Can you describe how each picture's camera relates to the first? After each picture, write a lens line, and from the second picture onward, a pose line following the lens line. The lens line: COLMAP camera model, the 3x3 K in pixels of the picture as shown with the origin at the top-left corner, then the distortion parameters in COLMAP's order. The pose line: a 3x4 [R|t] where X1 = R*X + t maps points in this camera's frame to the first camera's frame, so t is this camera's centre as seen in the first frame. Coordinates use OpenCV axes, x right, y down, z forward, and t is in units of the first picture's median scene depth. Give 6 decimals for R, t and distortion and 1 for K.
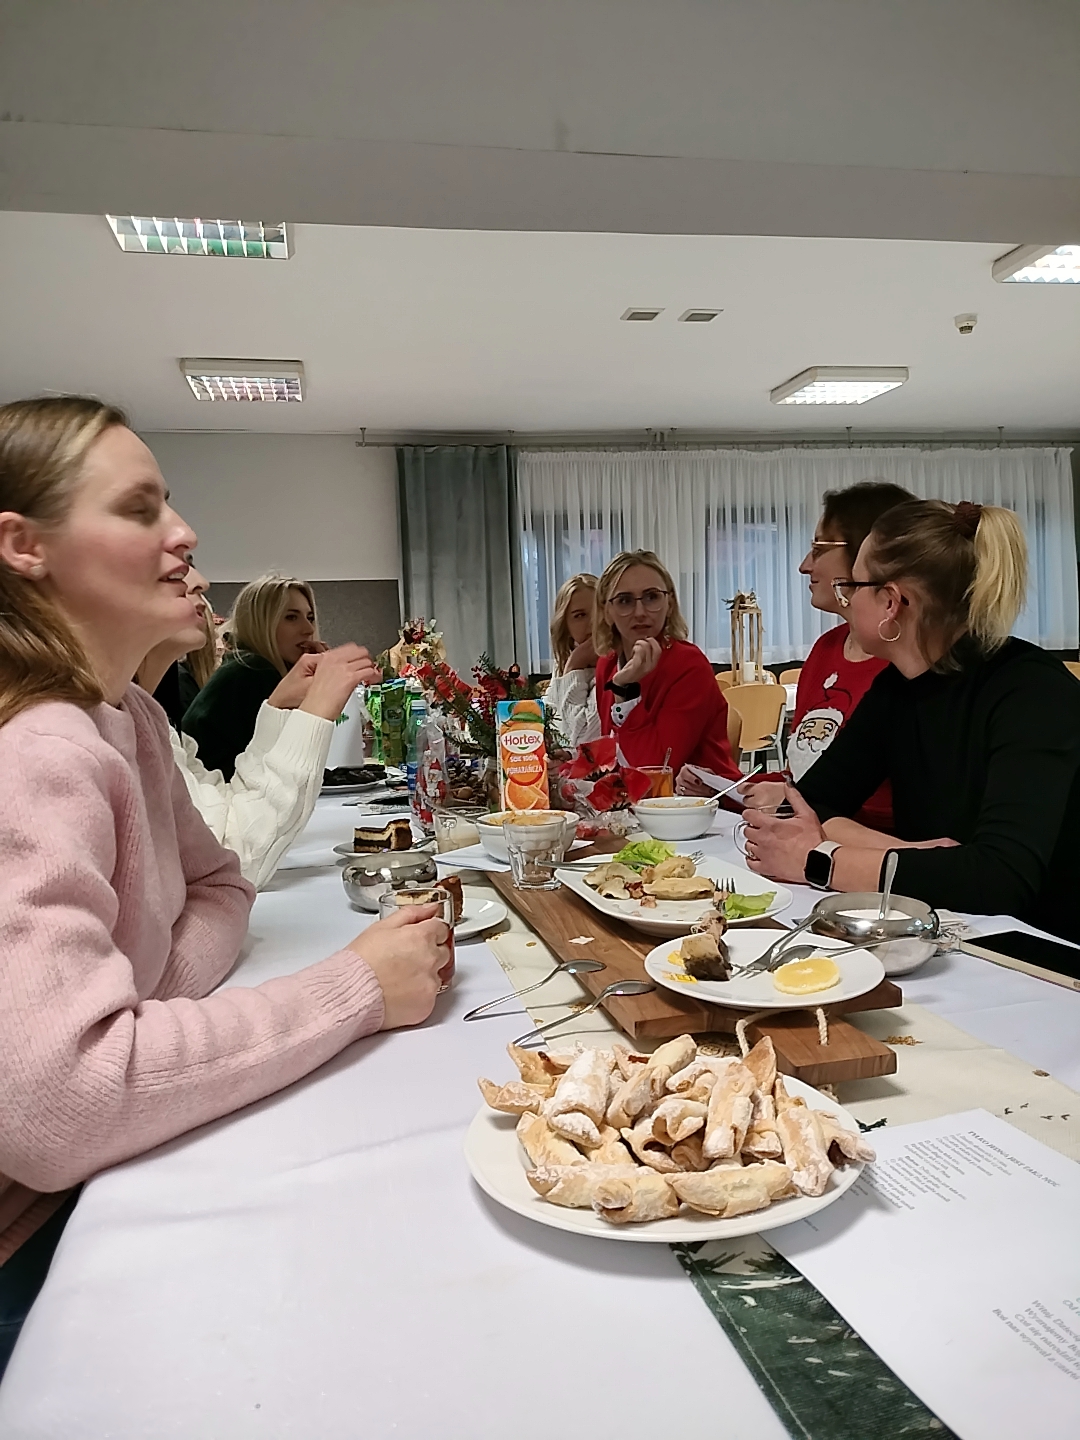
lens RADIAL K [[1057.0, 0, 540.0], [0, 1057.0, 720.0], [0, 0, 1]] dist [0.071526, -0.123517]
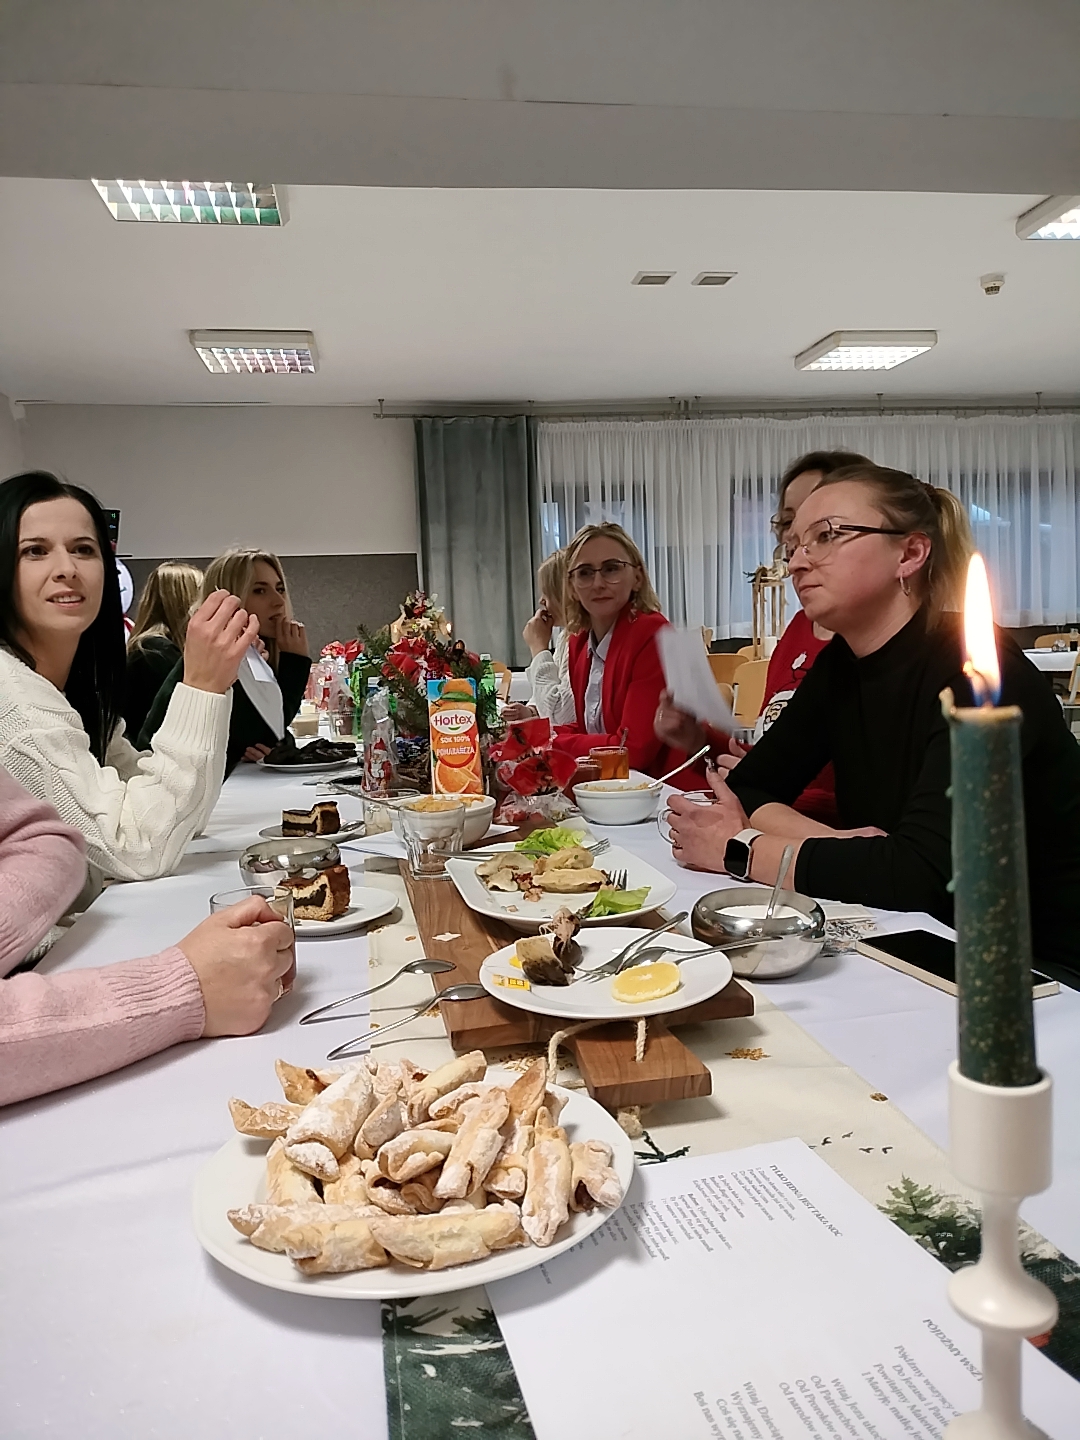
lens RADIAL K [[1057.0, 0, 540.0], [0, 1057.0, 720.0], [0, 0, 1]] dist [0.071526, -0.123517]
pose [[0.999171, 0.002676, -0.040622, 0.110648], [-0.001672, 0.999692, 0.024753, -0.005649], [0.040676, -0.024664, 0.998868, 0.046219]]
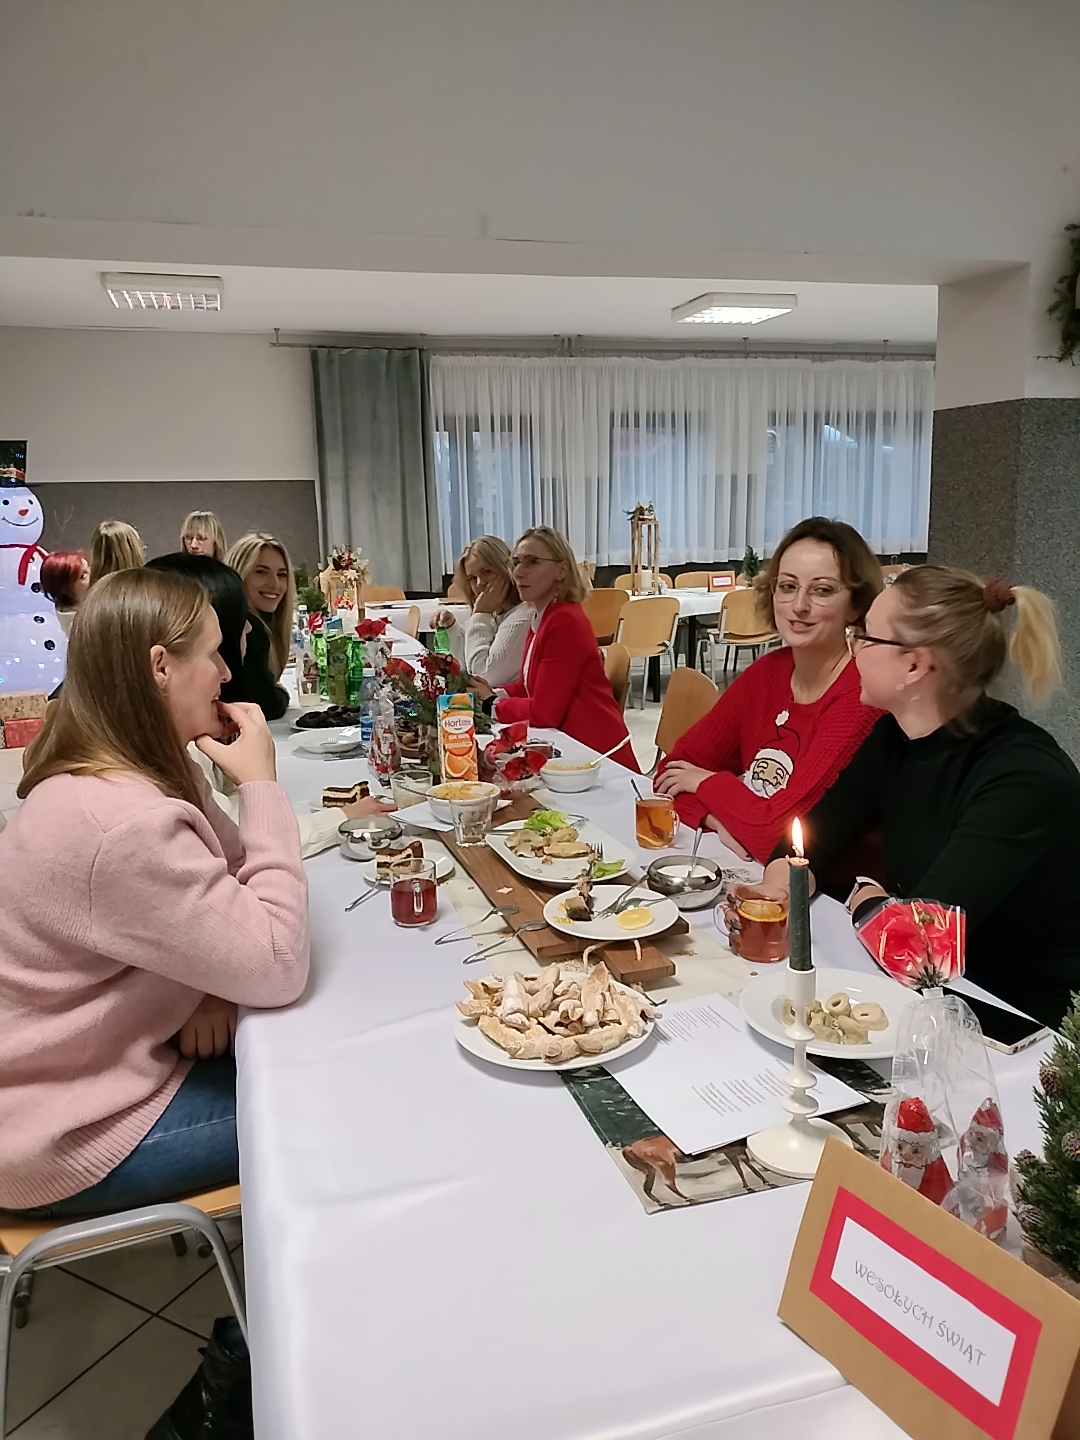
lens RADIAL K [[1057.0, 0, 540.0], [0, 1057.0, 720.0], [0, 0, 1]] dist [0.071526, -0.123517]
pose [[0.996149, -0.003095, 0.087625, -0.032458], [-0.008068, 0.991902, 0.126750, -0.172134], [-0.087308, -0.126969, 0.988057, -0.378752]]
